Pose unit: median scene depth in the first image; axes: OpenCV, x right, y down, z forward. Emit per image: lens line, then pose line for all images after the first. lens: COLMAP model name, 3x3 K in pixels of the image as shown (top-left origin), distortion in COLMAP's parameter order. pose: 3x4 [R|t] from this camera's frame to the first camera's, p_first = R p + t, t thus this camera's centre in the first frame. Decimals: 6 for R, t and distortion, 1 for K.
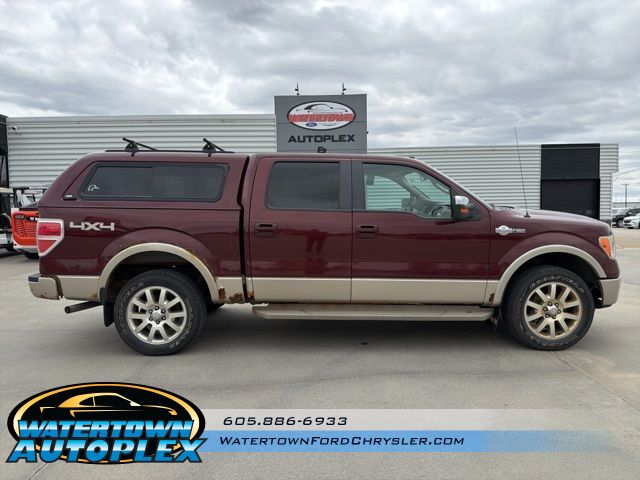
lens RADIAL K [[478.6, 0, 315.7], [0, 478.6, 243.7], [0, 0, 1]] dist [-0.002244, -0.016248]
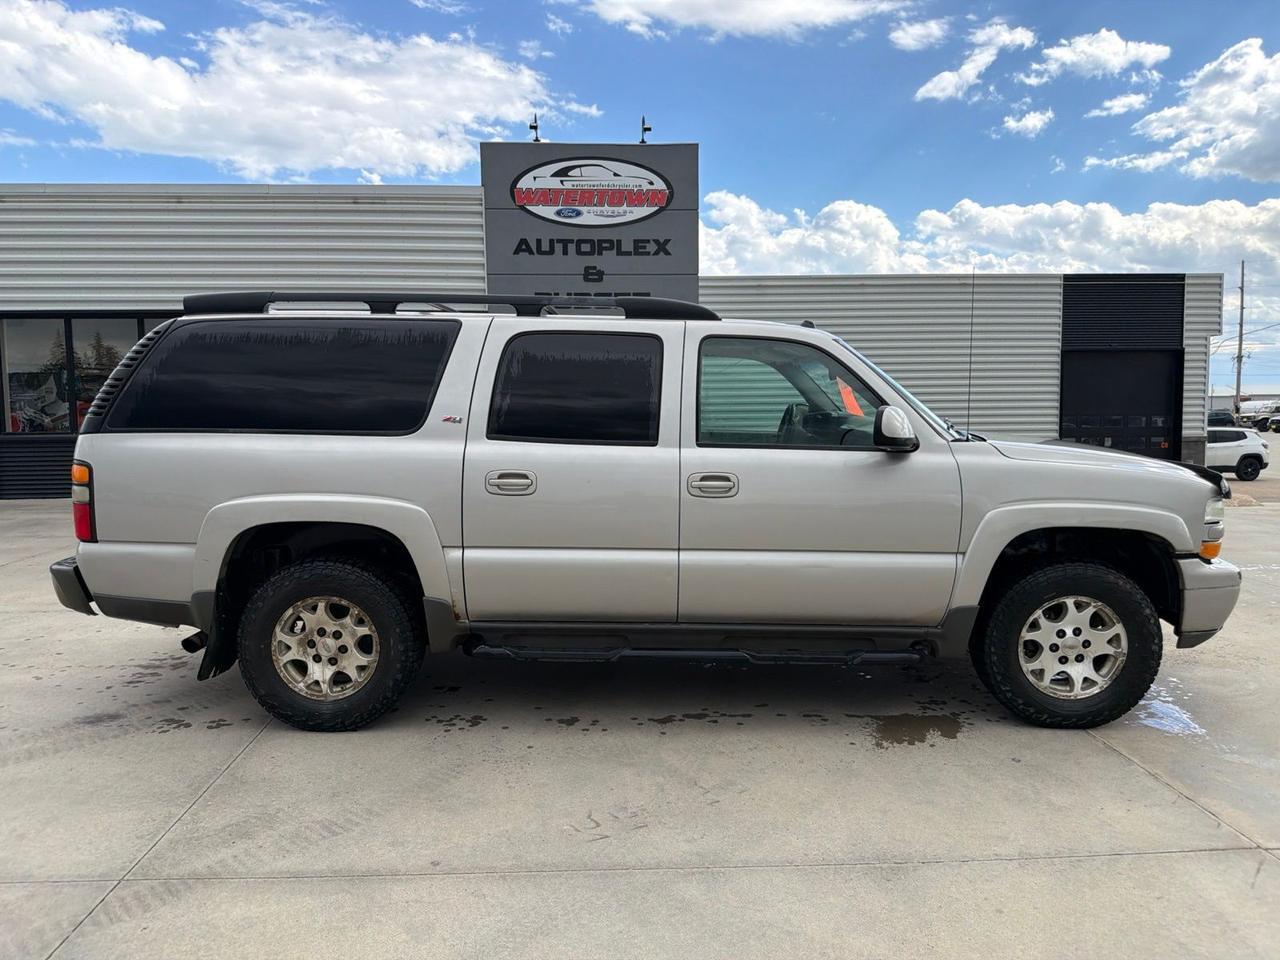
lens RADIAL K [[957.3, 0, 638.5], [0, 957.3, 501.2], [0, 0, 1]] dist [-0.002244, -0.016248]
pose [[0.998018, 0.000549, 0.062923, -0.000431], [-0.002266, 0.999627, 0.027214, -0.017145], [-0.062885, -0.027302, 0.997647, 0.143751]]
